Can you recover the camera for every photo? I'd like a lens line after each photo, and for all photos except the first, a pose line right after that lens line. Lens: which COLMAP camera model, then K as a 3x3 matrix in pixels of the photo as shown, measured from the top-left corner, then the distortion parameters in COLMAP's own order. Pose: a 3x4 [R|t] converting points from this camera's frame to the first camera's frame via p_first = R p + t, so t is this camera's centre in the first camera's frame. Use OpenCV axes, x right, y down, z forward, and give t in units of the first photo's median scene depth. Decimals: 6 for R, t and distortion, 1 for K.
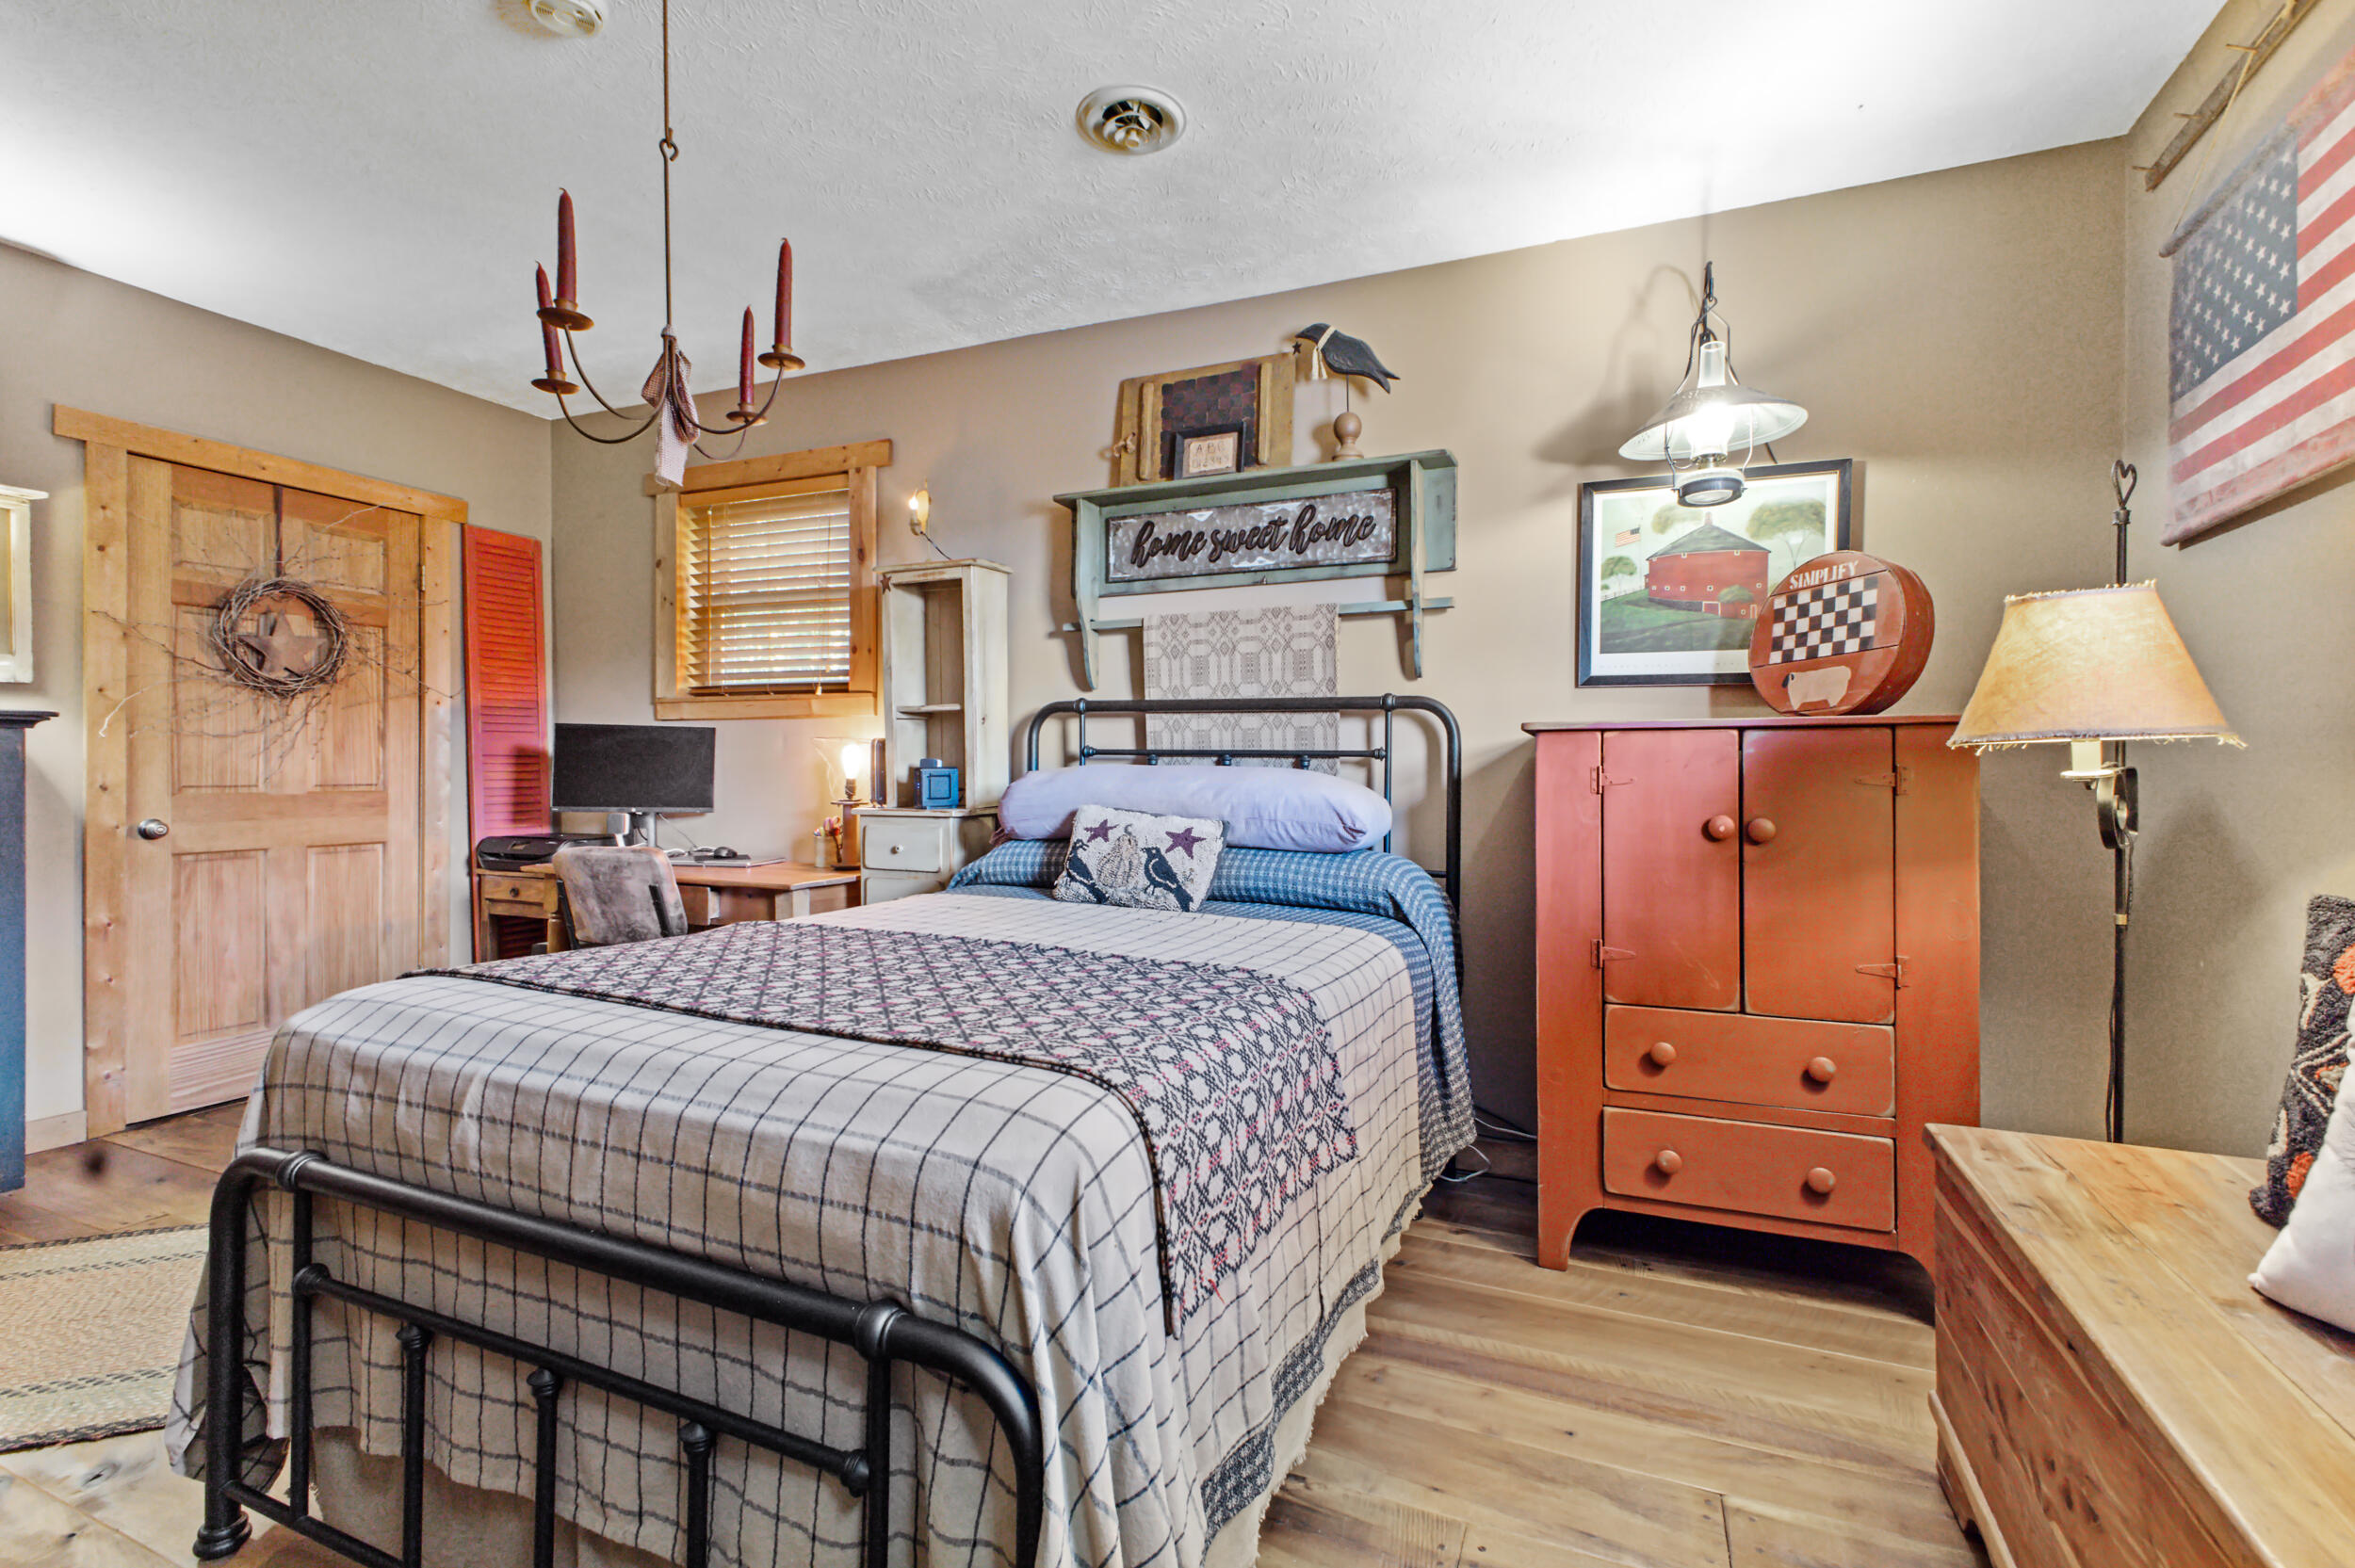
lens RADIAL K [[1007.5, 0, 1177.5], [0, 1007.5, 784.0], [0, 0, 1]] dist [0.010425, -0.000132]
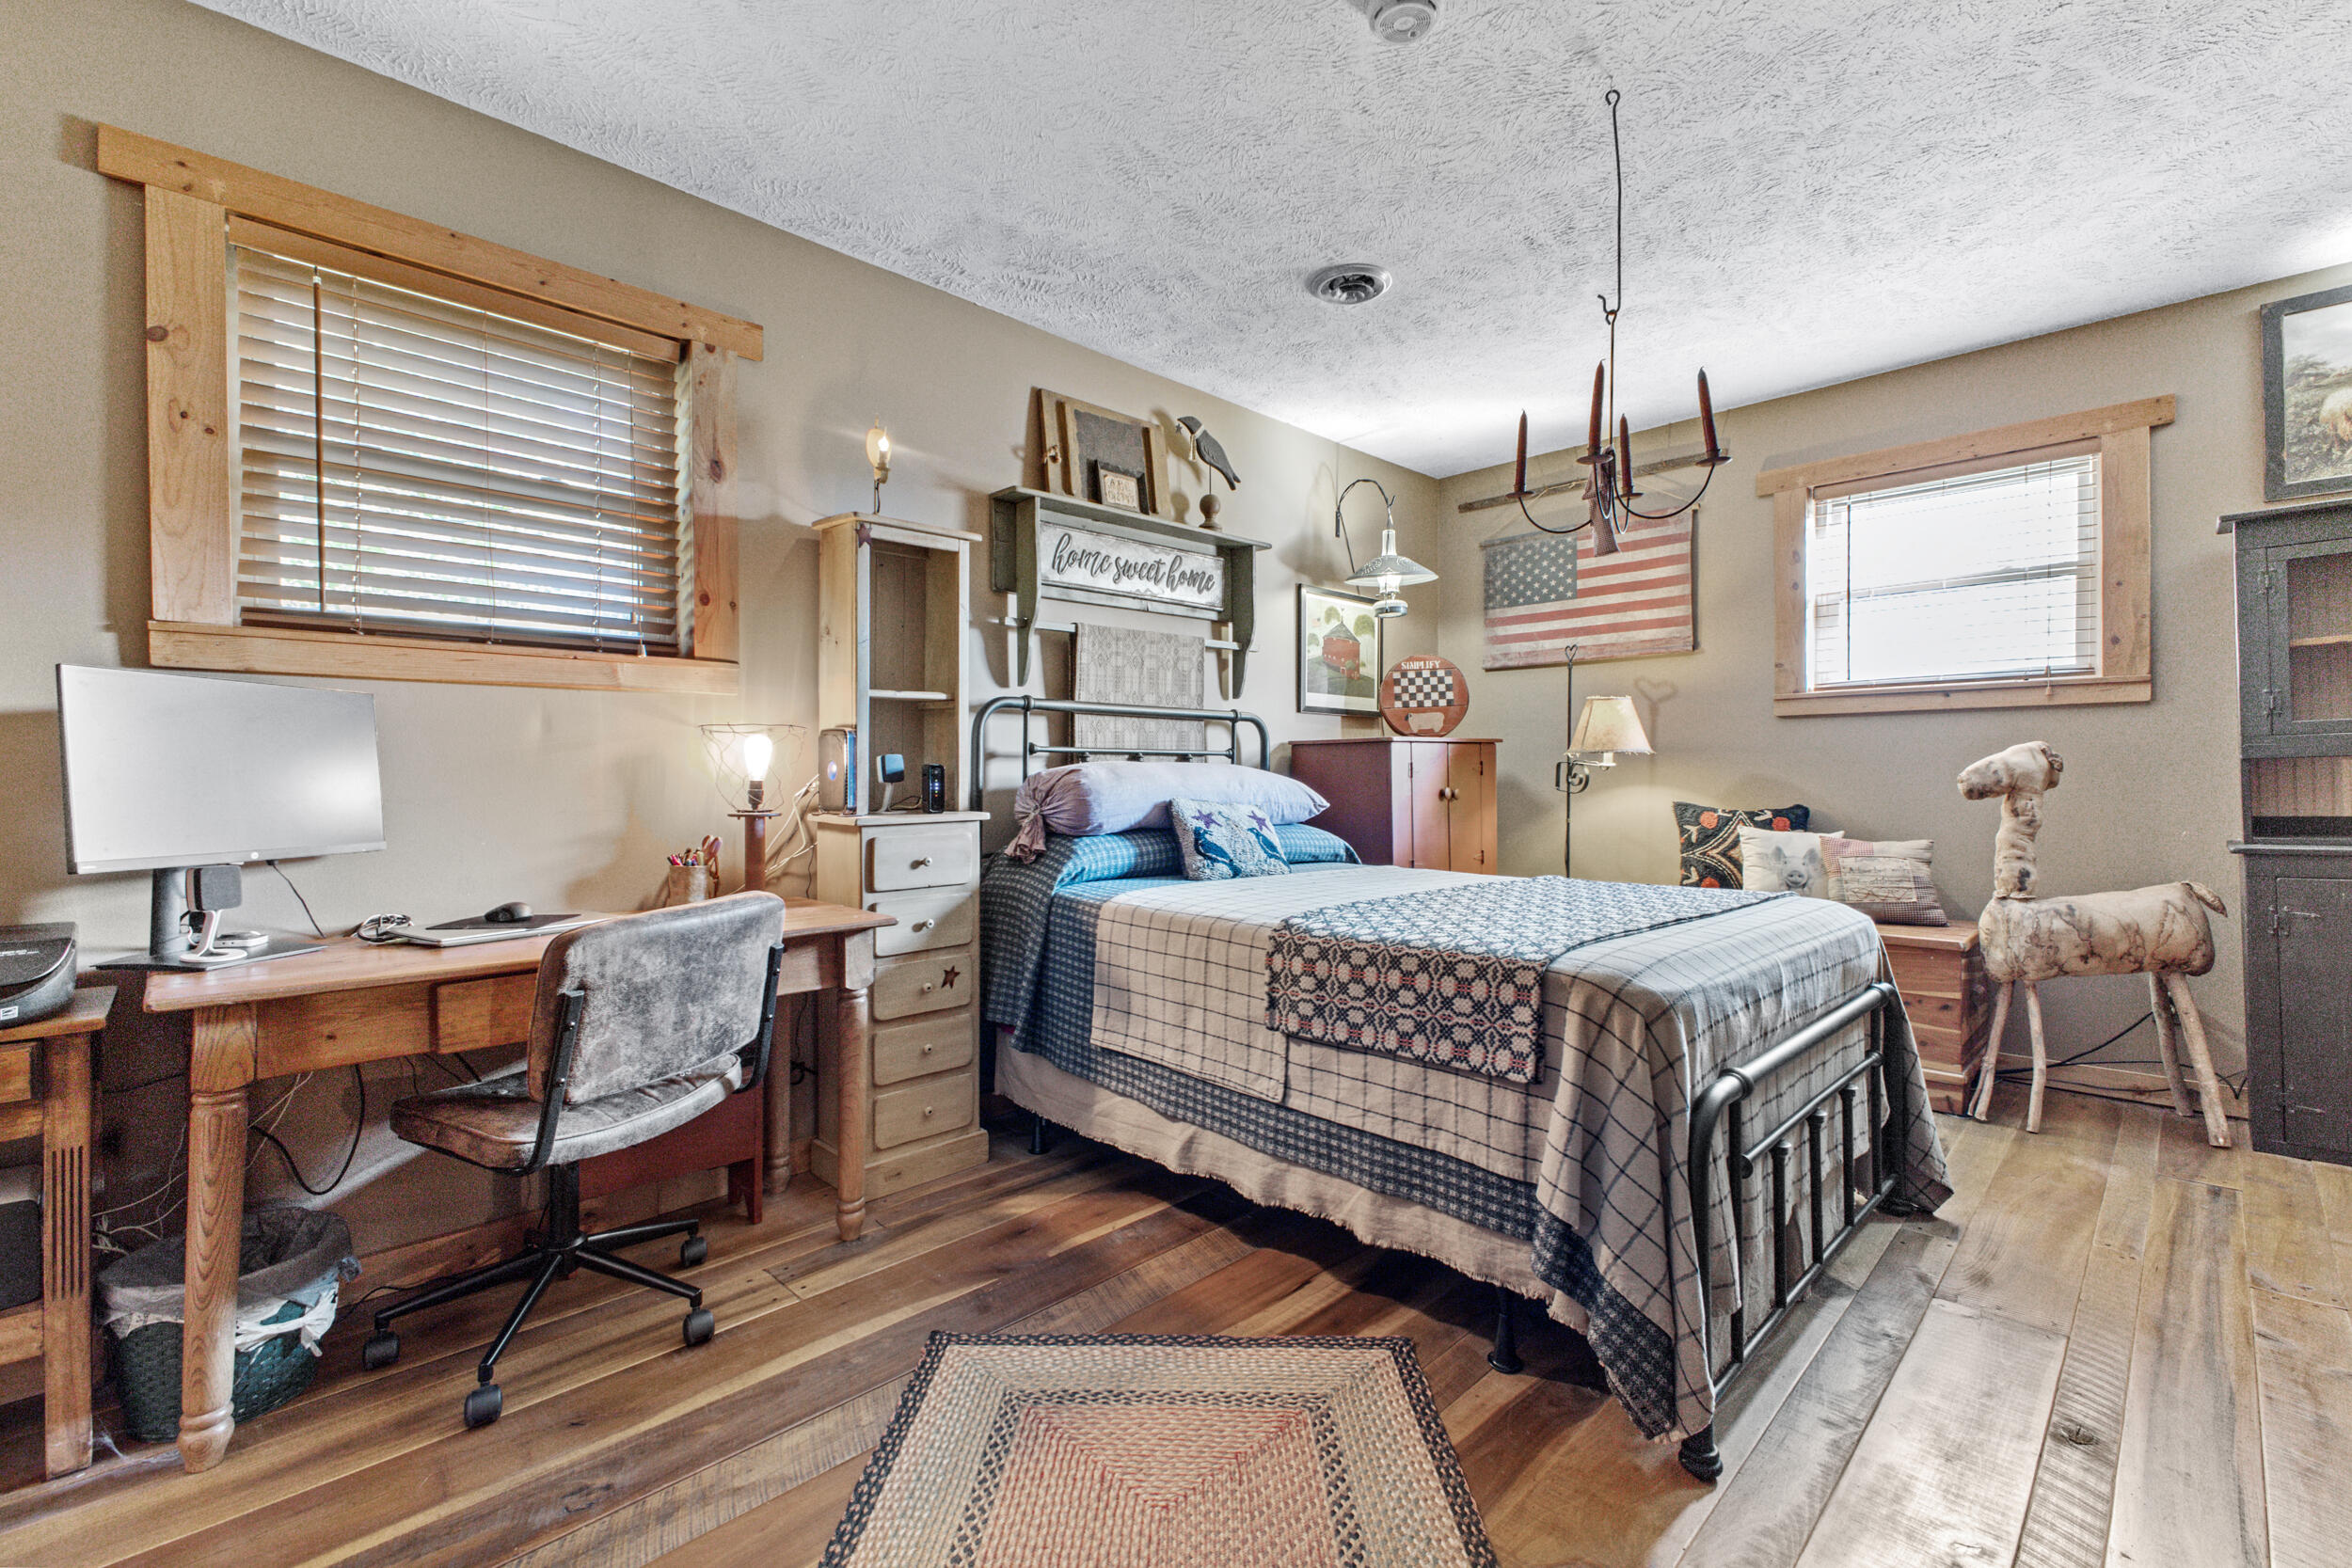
lens RADIAL K [[1006.3, 0, 1176.0], [0, 1006.3, 784.0], [0, 0, 1]] dist [0.010425, -0.000132]
pose [[0.398910, -0.020188, 0.916768, -1.143120], [0.017999, 0.999737, 0.014183, -0.009912], [-0.916814, 0.010843, 0.399168, 0.560319]]
